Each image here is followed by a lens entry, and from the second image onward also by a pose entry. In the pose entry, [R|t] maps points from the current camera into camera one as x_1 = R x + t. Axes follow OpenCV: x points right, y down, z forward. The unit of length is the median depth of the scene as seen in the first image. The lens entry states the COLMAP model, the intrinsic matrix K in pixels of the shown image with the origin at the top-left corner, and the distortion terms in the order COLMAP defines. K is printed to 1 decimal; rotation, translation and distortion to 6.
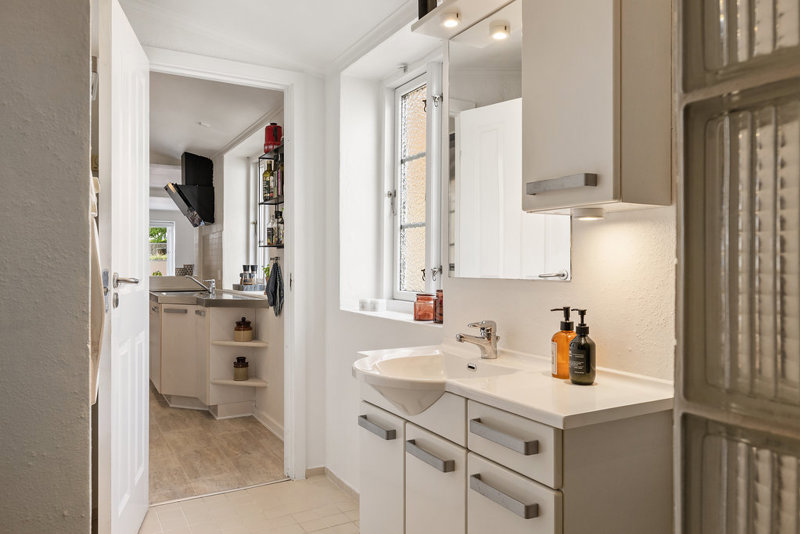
lens RADIAL K [[563.7, 0, 399.8], [0, 563.7, 266.8], [0, 0, 1]] dist [0.001628, 0.000044]
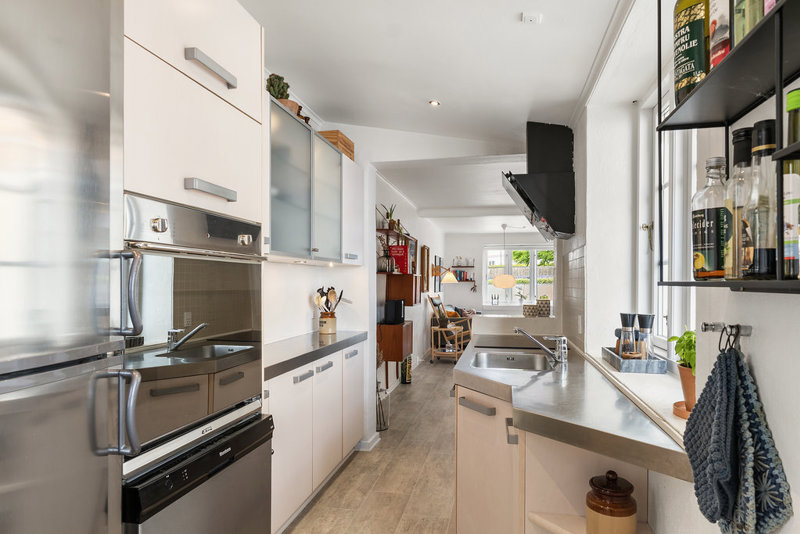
lens RADIAL K [[481.6, 0, 402.3], [0, 481.6, 287.2], [0, 0, 1]] dist [0.001654, 0.000812]
pose [[0.743486, 0.001928, -0.668748, -0.141344], [0.000636, 0.999993, 0.003591, -0.026601], [0.668751, -0.003095, 0.743480, 0.565822]]
